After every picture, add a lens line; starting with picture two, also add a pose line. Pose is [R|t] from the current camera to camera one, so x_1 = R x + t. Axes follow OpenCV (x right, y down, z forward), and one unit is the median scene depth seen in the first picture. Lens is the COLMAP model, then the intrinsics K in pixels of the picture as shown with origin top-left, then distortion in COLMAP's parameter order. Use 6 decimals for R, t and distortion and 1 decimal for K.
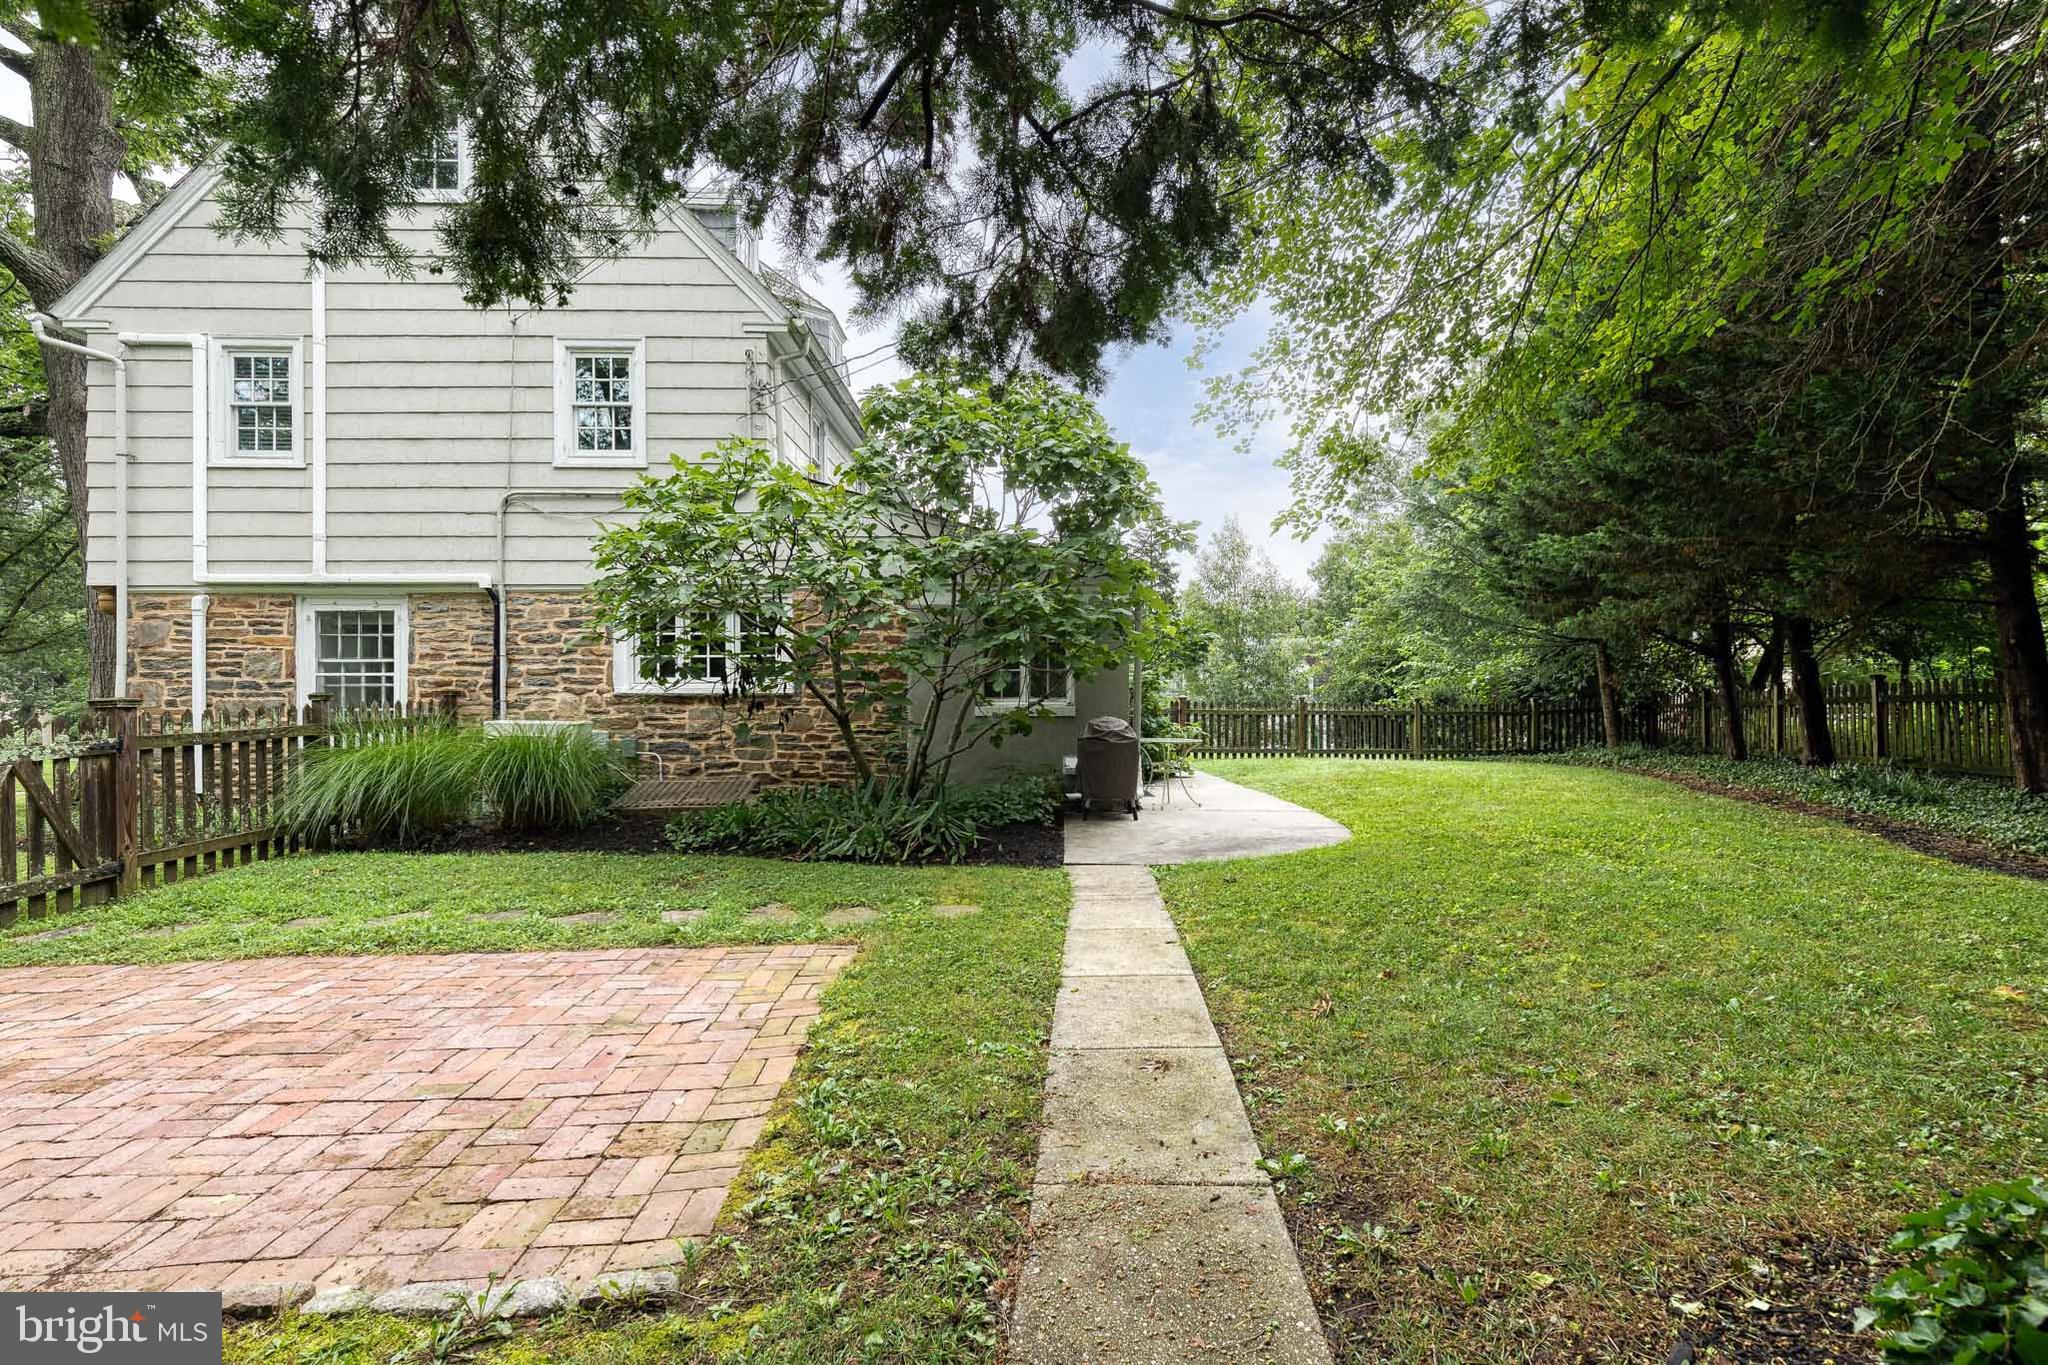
lens RADIAL K [[951.2, 0, 1027.8], [0, 951.2, 683.8], [0, 0, 1]] dist [0.000493, 0.000793]
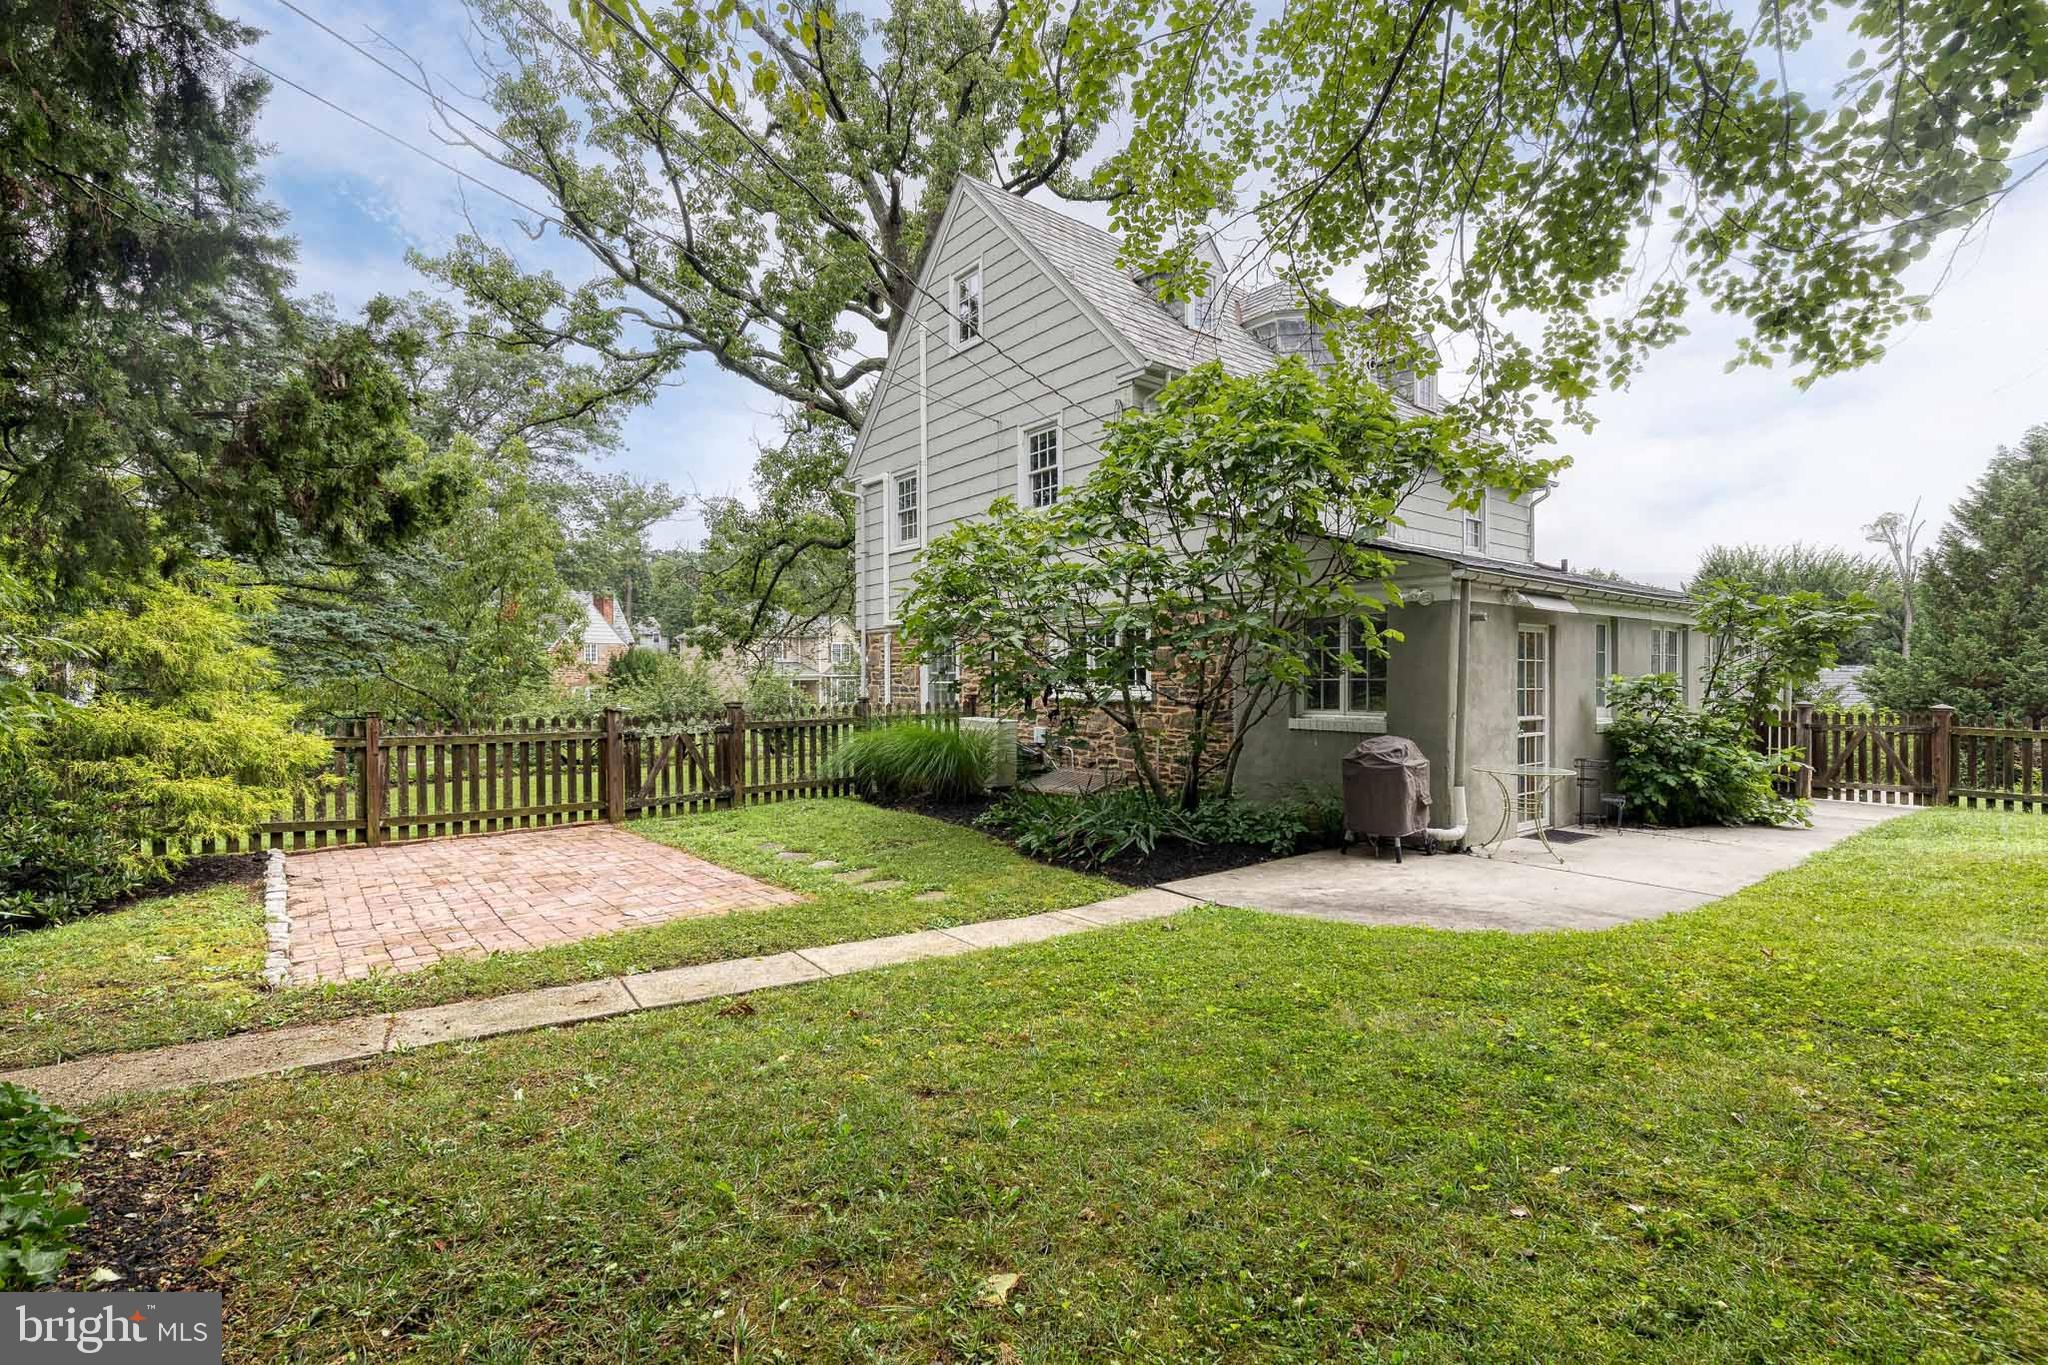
lens RADIAL K [[930.4, 0, 1024.0], [0, 930.4, 682.5], [0, 0, 1]] dist [0.001665, -0.000020]
pose [[0.592210, 0.004478, -0.805772, 0.542737], [0.005561, 0.999938, 0.009644, -0.023066], [0.805765, -0.010192, 0.592148, 0.244343]]
